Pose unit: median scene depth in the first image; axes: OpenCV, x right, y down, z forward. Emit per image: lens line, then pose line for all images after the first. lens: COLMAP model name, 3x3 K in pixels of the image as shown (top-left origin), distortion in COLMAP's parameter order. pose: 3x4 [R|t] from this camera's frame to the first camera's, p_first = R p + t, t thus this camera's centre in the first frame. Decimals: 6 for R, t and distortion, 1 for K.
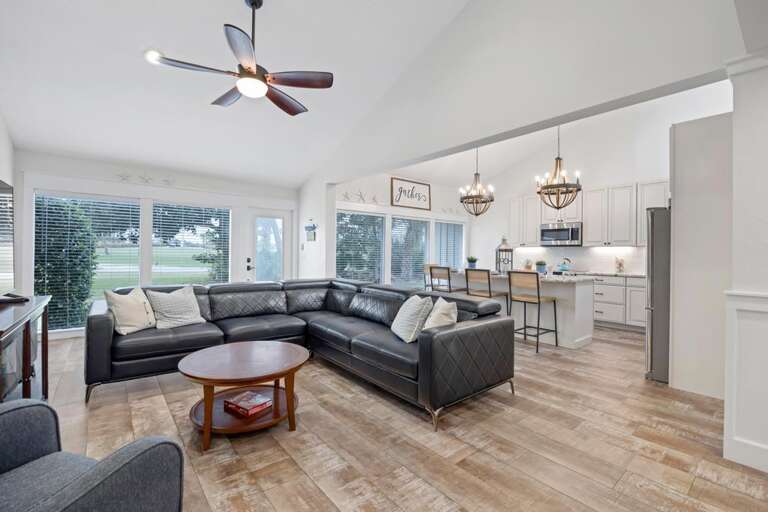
lens RADIAL K [[341.0, 0, 381.8], [0, 341.0, 254.1], [0, 0, 1]] dist [-0.017591, 0.000330]
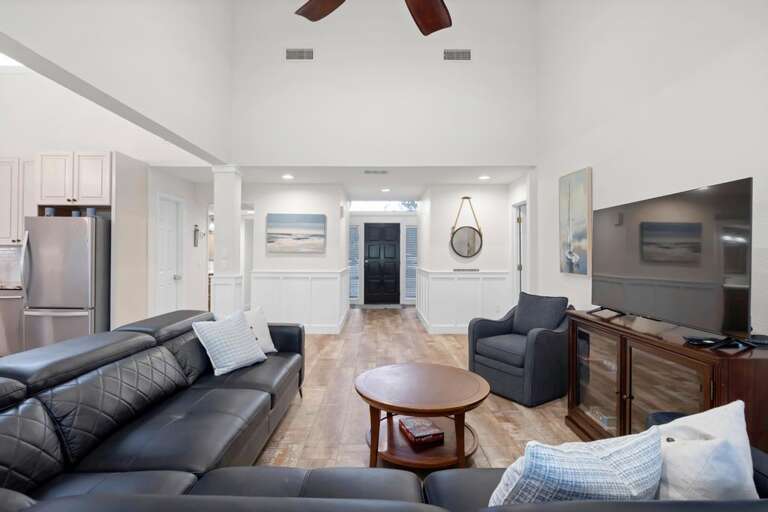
lens RADIAL K [[392.0, 0, 383.8], [0, 392.0, 248.3], [0, 0, 1]] dist [-0.002344, -0.000396]
pose [[-0.780957, -0.006234, 0.624554, -0.634736], [-0.009060, 0.999958, -0.001347, -0.035778], [-0.624519, -0.006711, -0.780981, 1.224742]]
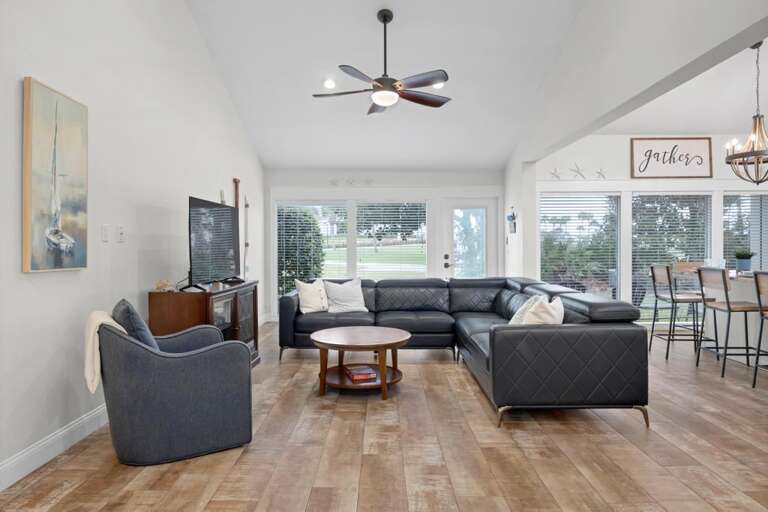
lens RADIAL K [[485.4, 0, 379.2], [0, 485.4, 253.6], [0, 0, 1]] dist [-0.008436, -0.001591]
pose [[0.768953, -0.007354, -0.639263, 0.488780], [0.011541, 0.999931, 0.002378, 0.006979], [0.639201, -0.009206, 0.768985, -0.181593]]
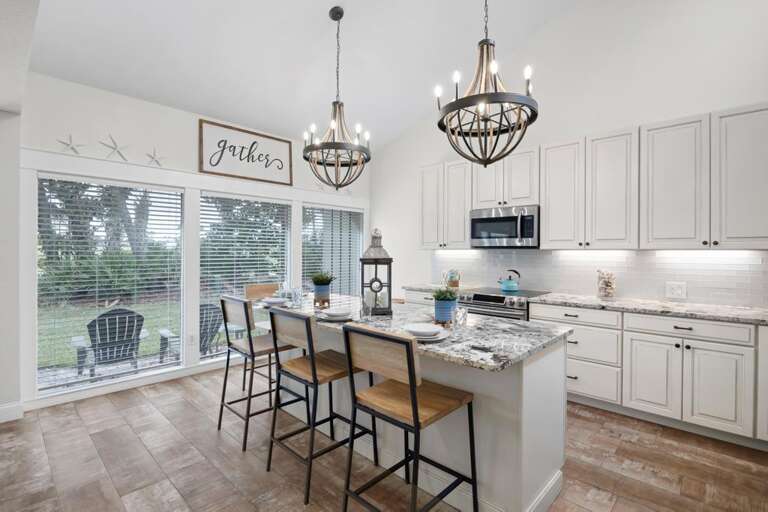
lens RADIAL K [[371.2, 0, 380.1], [0, 371.2, 253.5], [0, 0, 1]] dist [-0.001066, -0.000063]
pose [[0.992059, -0.004549, 0.125692, 0.431118], [0.004121, 0.999985, 0.003668, -0.031680], [-0.125707, -0.003121, 0.992063, 0.725268]]
